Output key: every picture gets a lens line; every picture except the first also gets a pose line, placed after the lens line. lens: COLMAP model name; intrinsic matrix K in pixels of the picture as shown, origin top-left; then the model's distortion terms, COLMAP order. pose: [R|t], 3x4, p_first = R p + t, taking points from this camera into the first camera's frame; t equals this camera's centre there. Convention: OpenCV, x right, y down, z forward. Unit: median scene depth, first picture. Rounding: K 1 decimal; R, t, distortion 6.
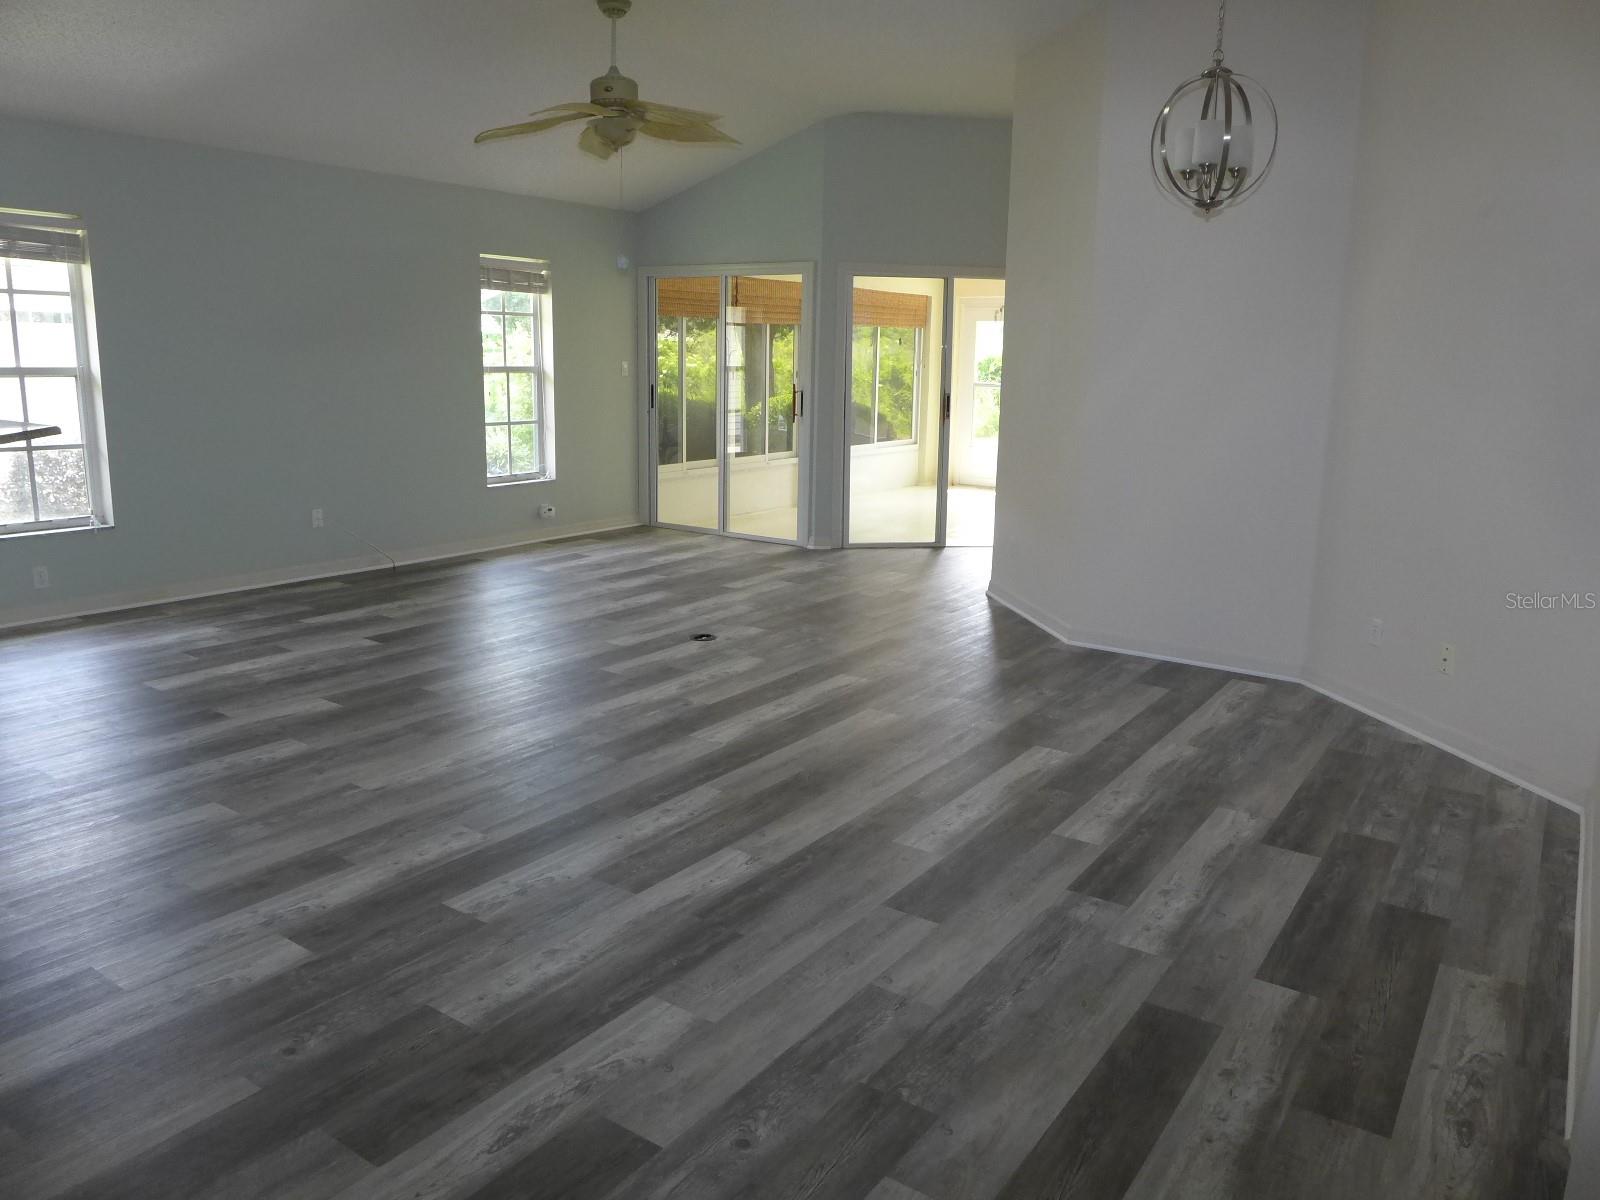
lens RADIAL K [[1128.4, 0, 801.6], [0, 1128.4, 579.5], [0, 0, 1]] dist [-0.040909, 0.007273]
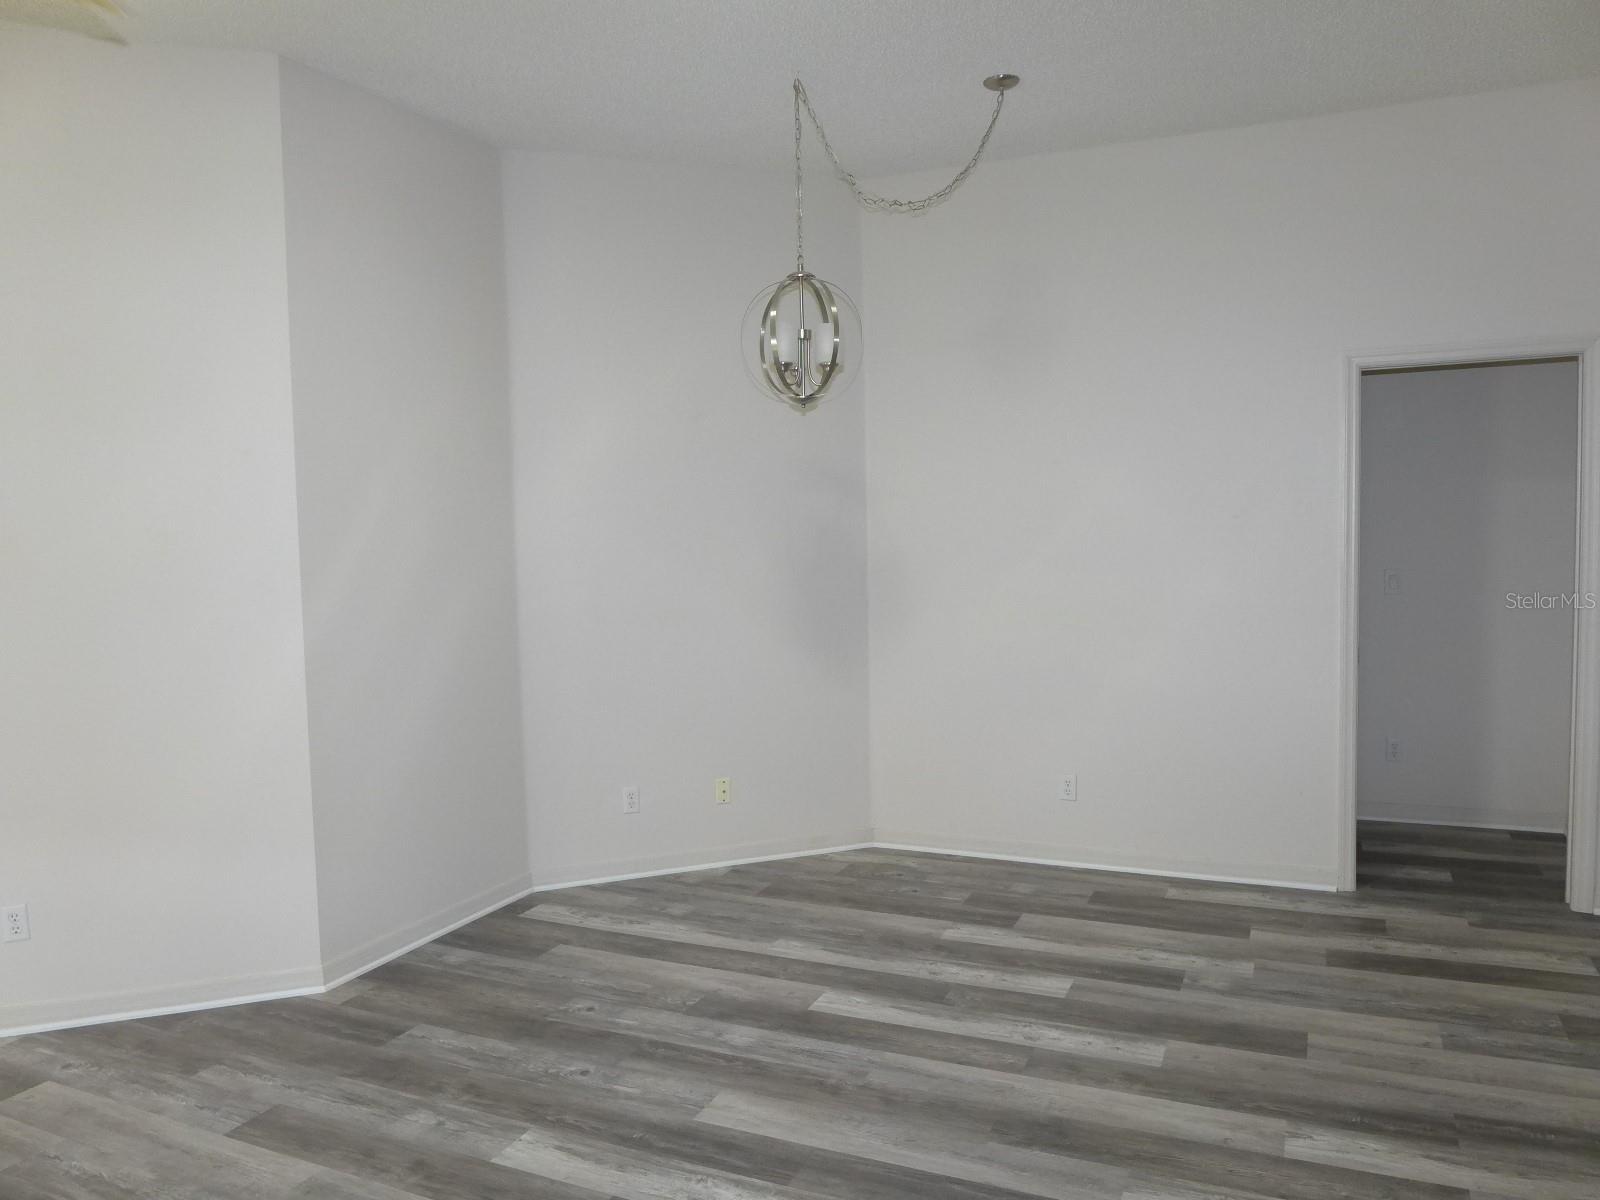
lens RADIAL K [[1158.7, 0, 769.0], [0, 1158.7, 594.6], [0, 0, 1]] dist [-0.038285, 0.010168]
pose [[-0.163786, -0.077429, 0.983452, -0.676175], [0.214927, 0.970166, 0.112178, -0.283010], [-0.962798, 0.229744, -0.142258, 1.195479]]
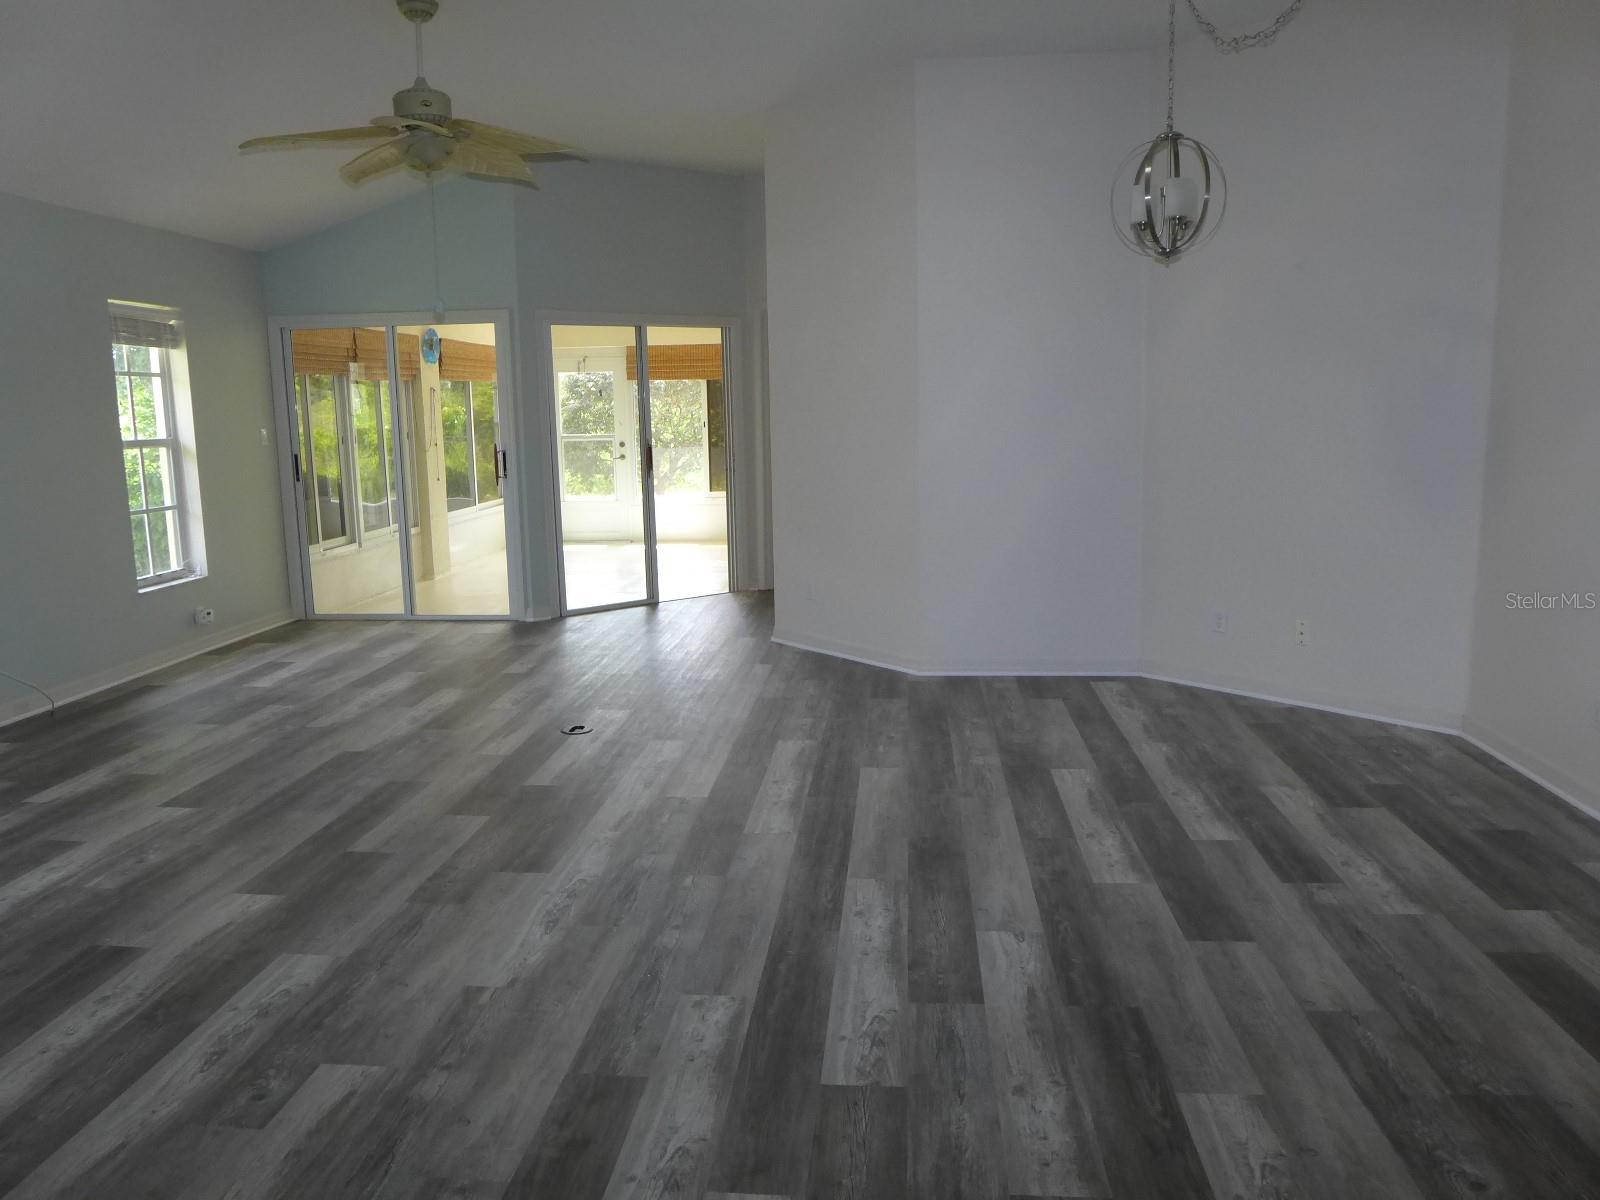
lens RADIAL K [[1128.4, 0, 801.6], [0, 1128.4, 579.5], [0, 0, 1]] dist [-0.040909, 0.007273]
pose [[0.870748, -0.109709, 0.479335, -0.516440], [0.131294, 0.991275, -0.011626, -0.047251], [-0.473877, 0.073057, 0.877555, 0.209851]]
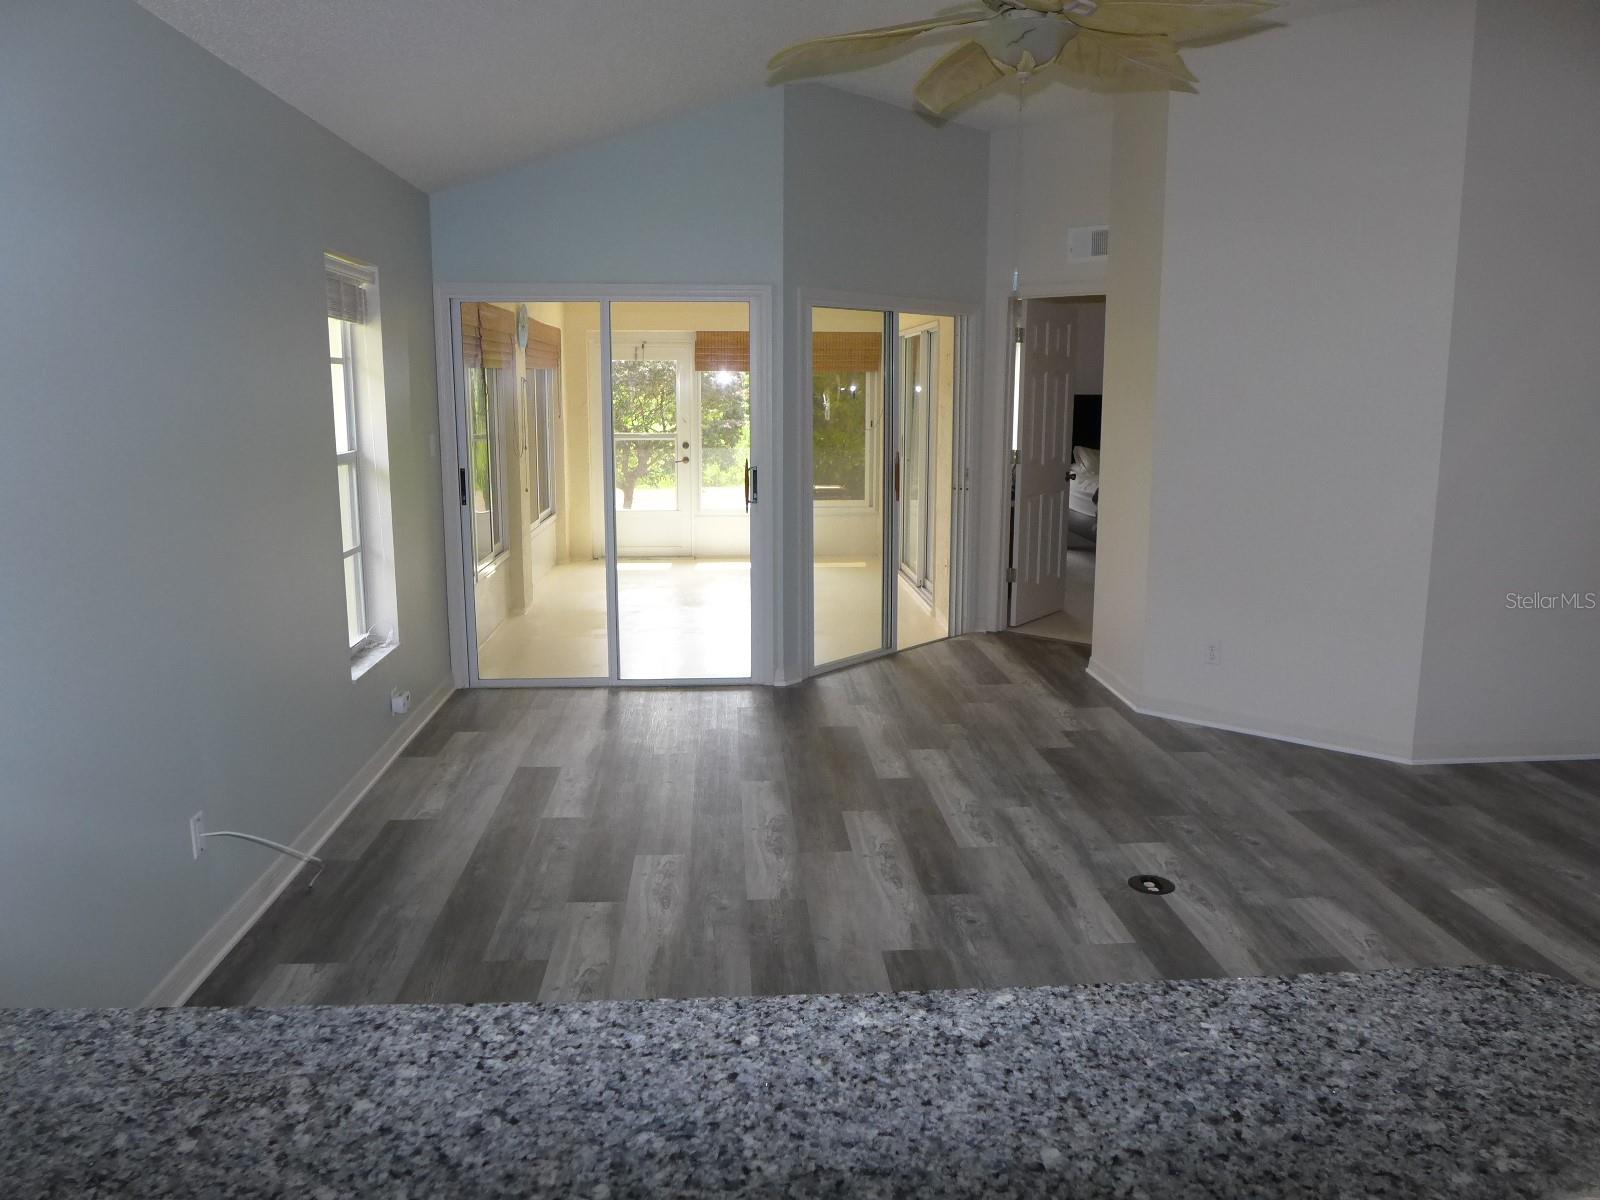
lens RADIAL K [[1128.4, 0, 801.6], [0, 1128.4, 579.5], [0, 0, 1]] dist [-0.040909, 0.007273]
pose [[0.779115, -0.123936, 0.614508, -0.906663], [0.138723, 0.990045, 0.023793, -0.238993], [-0.611339, 0.066710, 0.788552, 0.931310]]
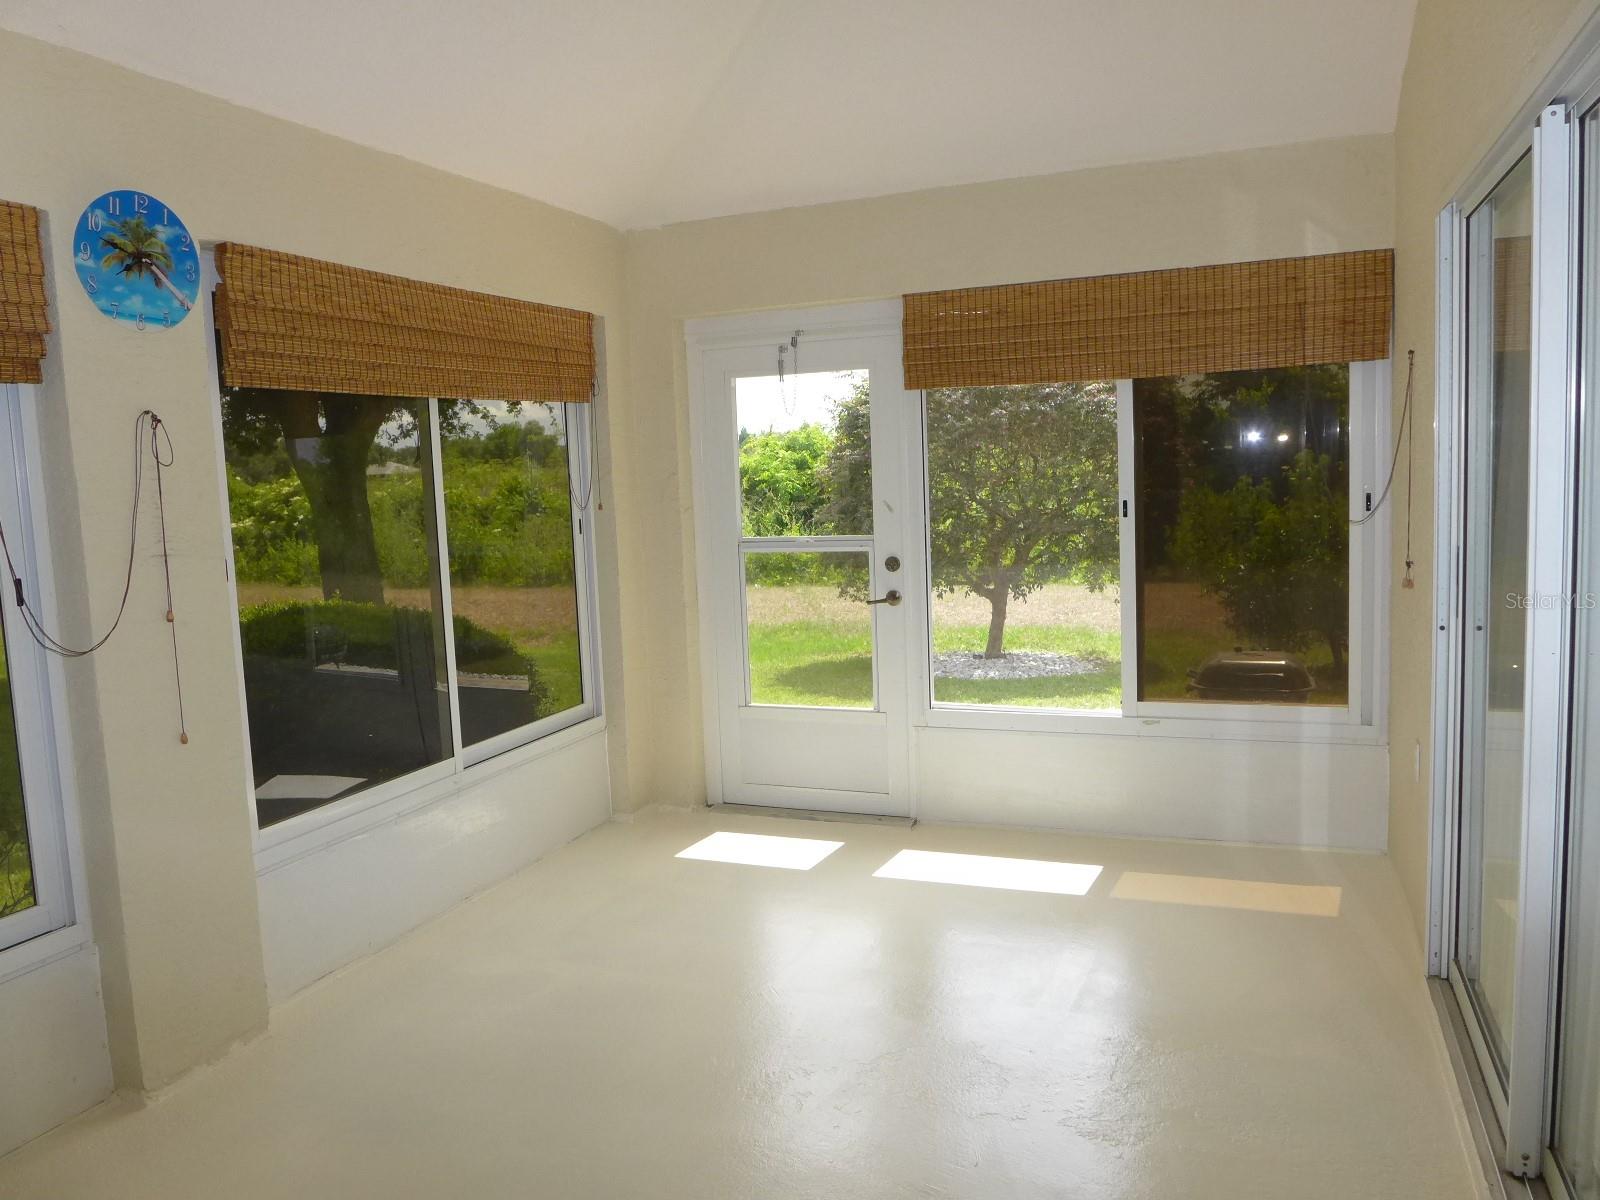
lens RADIAL K [[1128.4, 0, 801.6], [0, 1128.4, 579.5], [0, 0, 1]] dist [-0.040909, 0.007273]
pose [[0.975364, -0.079667, 0.205716, 0.303222], [0.099974, 0.990887, -0.090270, -0.429582], [-0.196650, 0.108613, 0.974439, 2.159990]]
